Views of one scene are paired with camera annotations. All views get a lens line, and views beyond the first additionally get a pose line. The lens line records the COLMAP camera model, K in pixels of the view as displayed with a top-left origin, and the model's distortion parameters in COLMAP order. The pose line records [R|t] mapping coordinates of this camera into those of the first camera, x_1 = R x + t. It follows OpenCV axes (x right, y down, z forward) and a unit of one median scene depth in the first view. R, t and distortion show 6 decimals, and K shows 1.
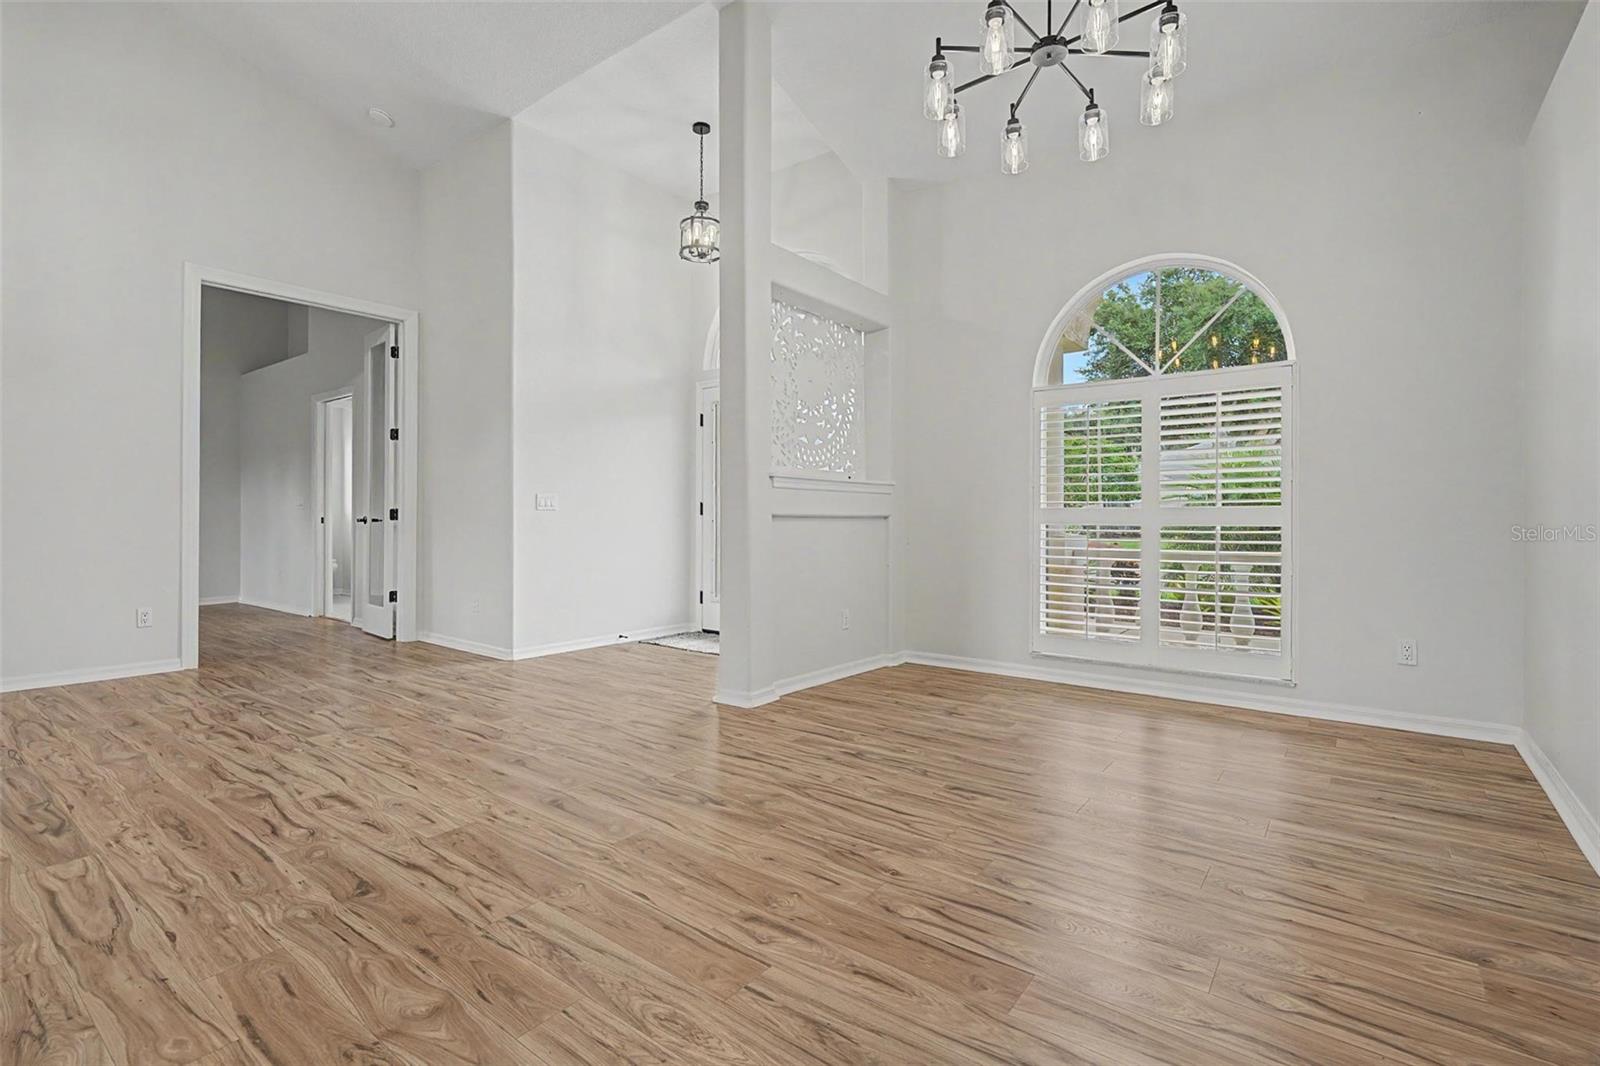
lens RADIAL K [[734.0, 0, 800.5], [0, 734.0, 522.5], [0, 0, 1]] dist [-0.001170, -0.000948]
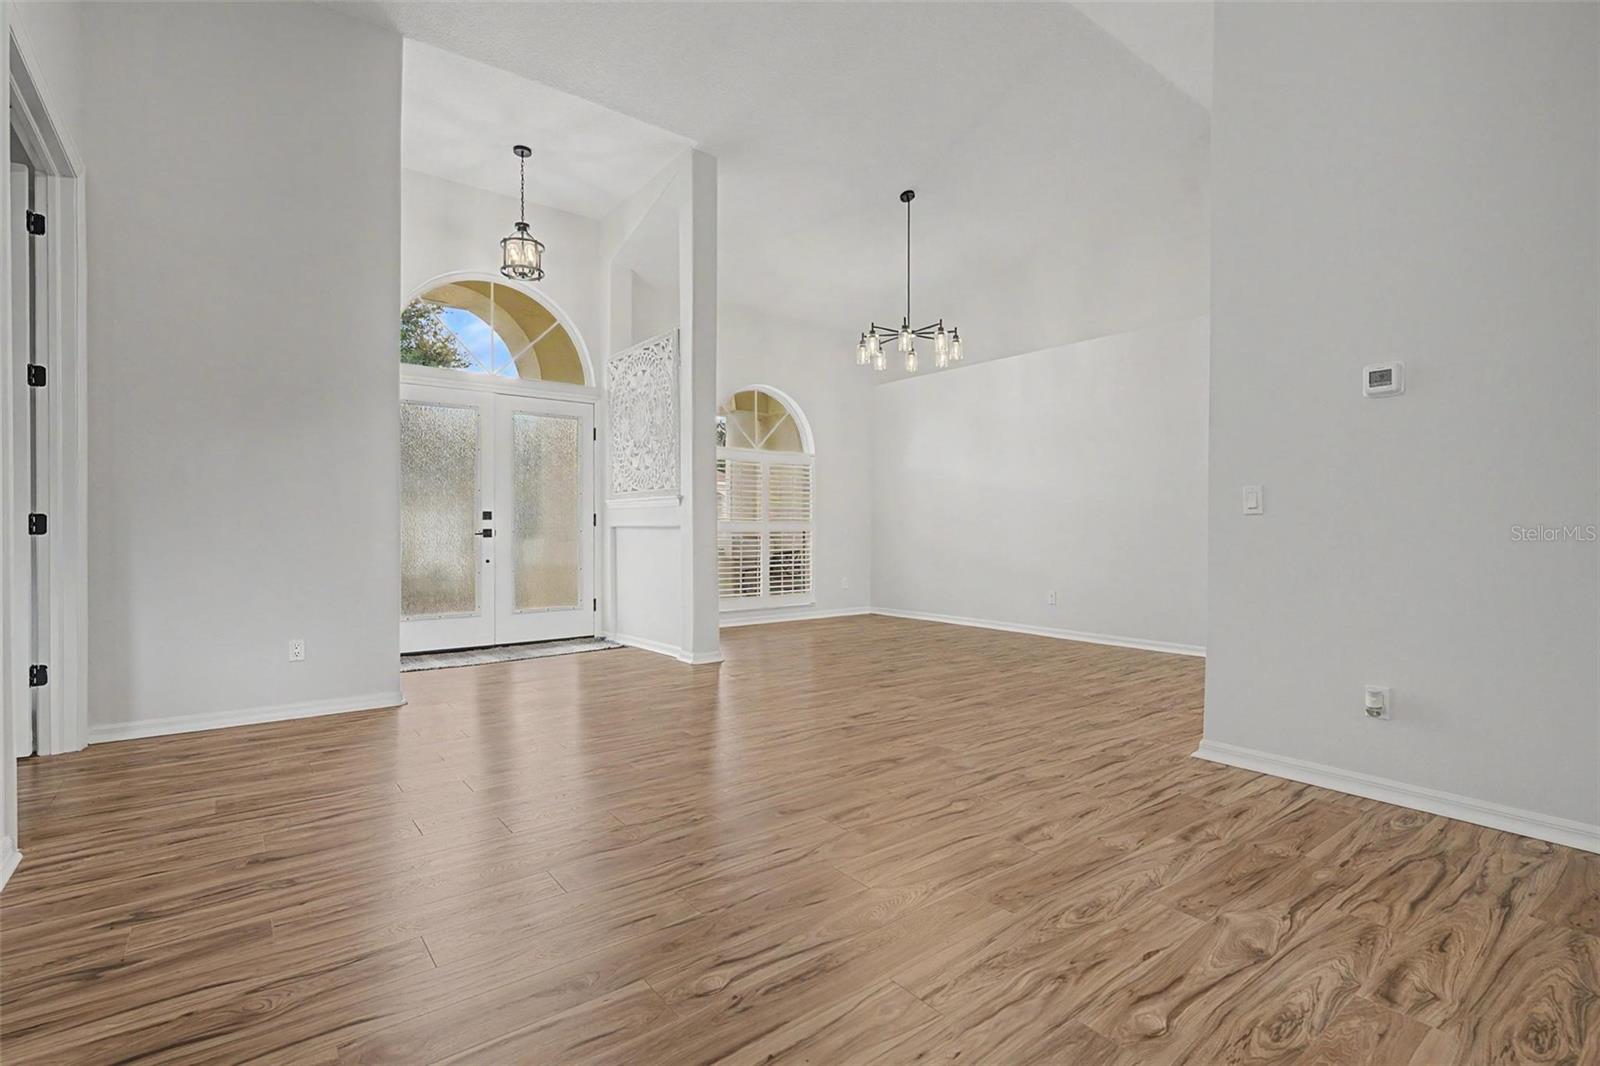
lens RADIAL K [[734.0, 0, 800.5], [0, 734.0, 522.5], [0, 0, 1]] dist [-0.001170, -0.000948]
pose [[0.262596, 0.001662, 0.964904, -2.087834], [0.004326, 0.999986, -0.002899, -0.019050], [-0.964896, 0.004936, 0.262585, 0.703171]]
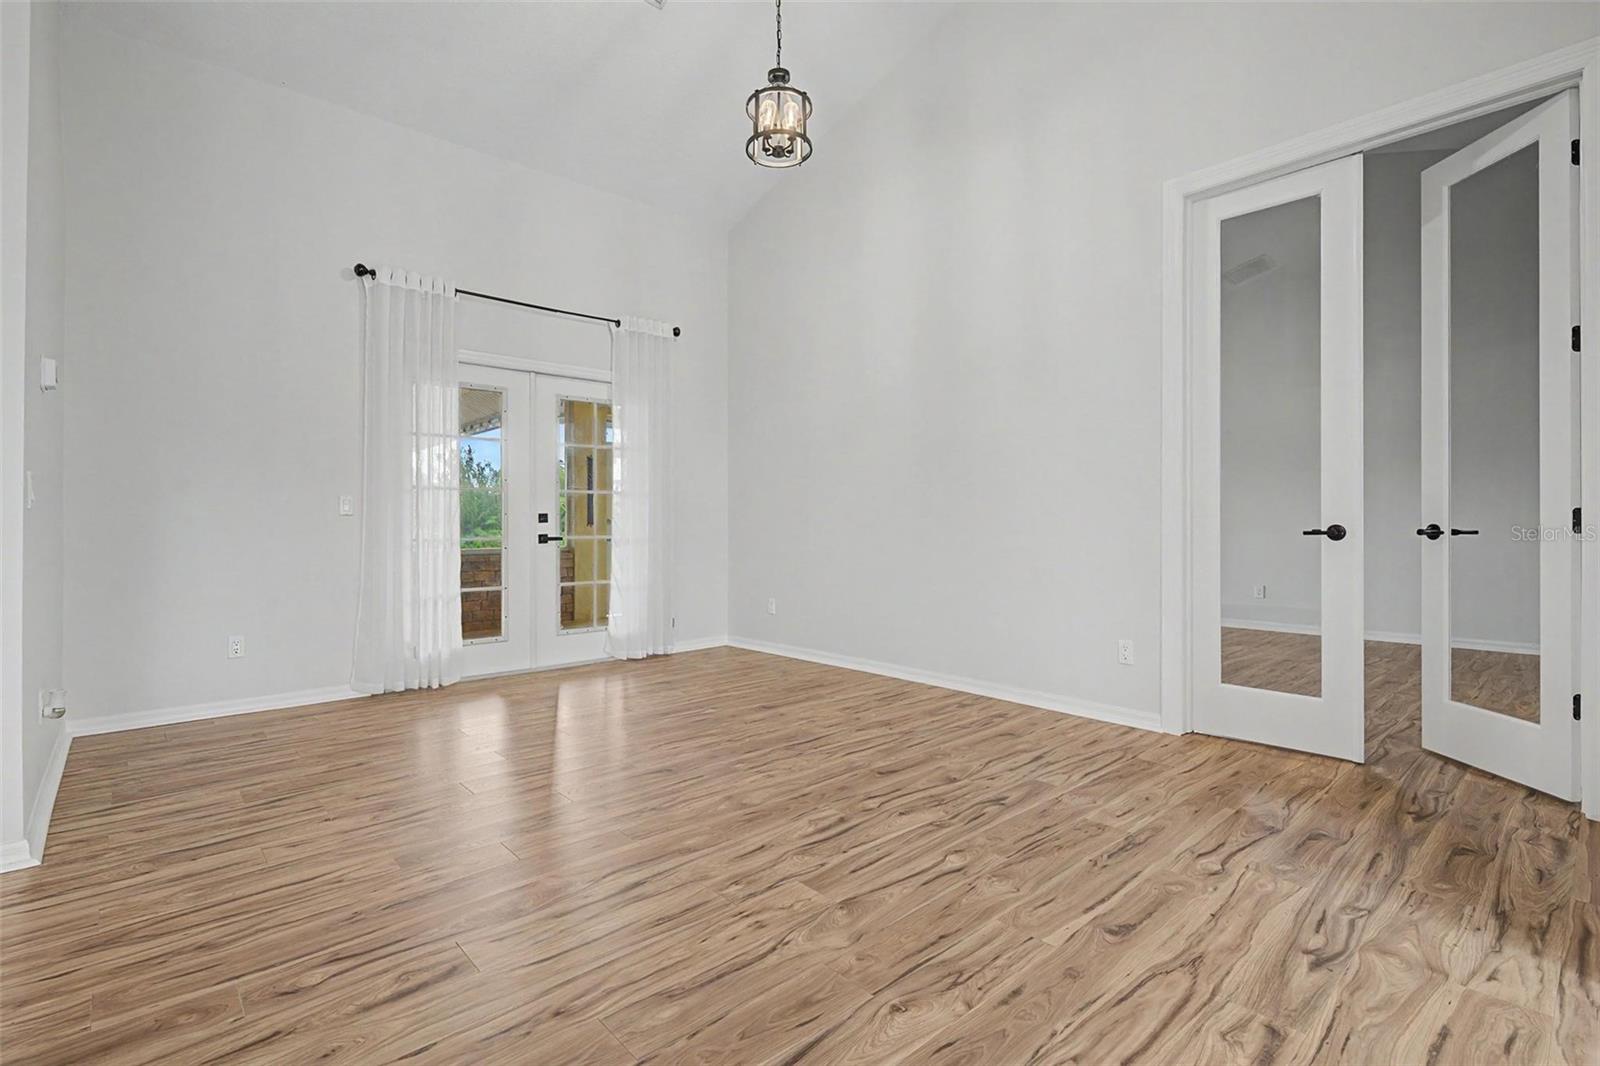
lens RADIAL K [[734.0, 0, 800.5], [0, 734.0, 522.5], [0, 0, 1]] dist [-0.001170, -0.000948]
pose [[-0.188318, -0.009030, -0.982067, -0.069114], [-0.004640, 0.999955, -0.008305, -0.010361], [0.982097, 0.002993, -0.188351, 1.395562]]
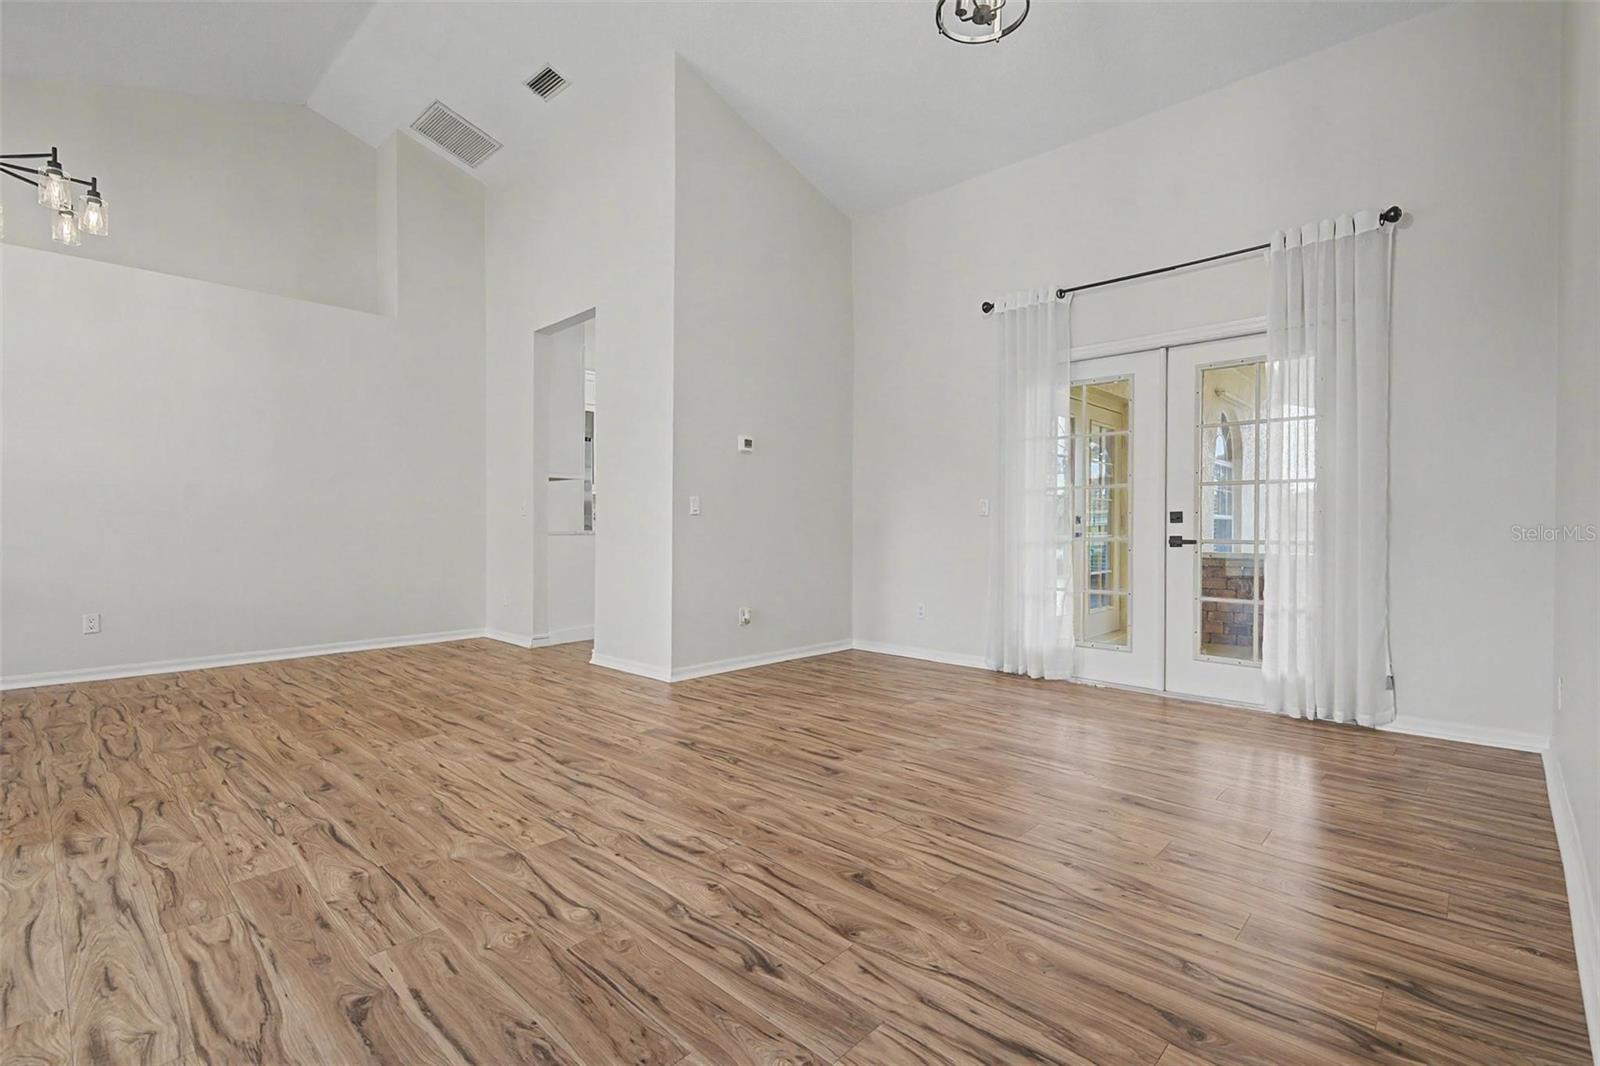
lens RADIAL K [[734.0, 0, 800.5], [0, 734.0, 522.5], [0, 0, 1]] dist [-0.001170, -0.000948]
pose [[-0.994379, -0.013526, 0.105016, -1.209464], [-0.012814, 0.999890, 0.007449, -0.024238], [-0.105105, 0.006062, -0.994443, 2.096879]]
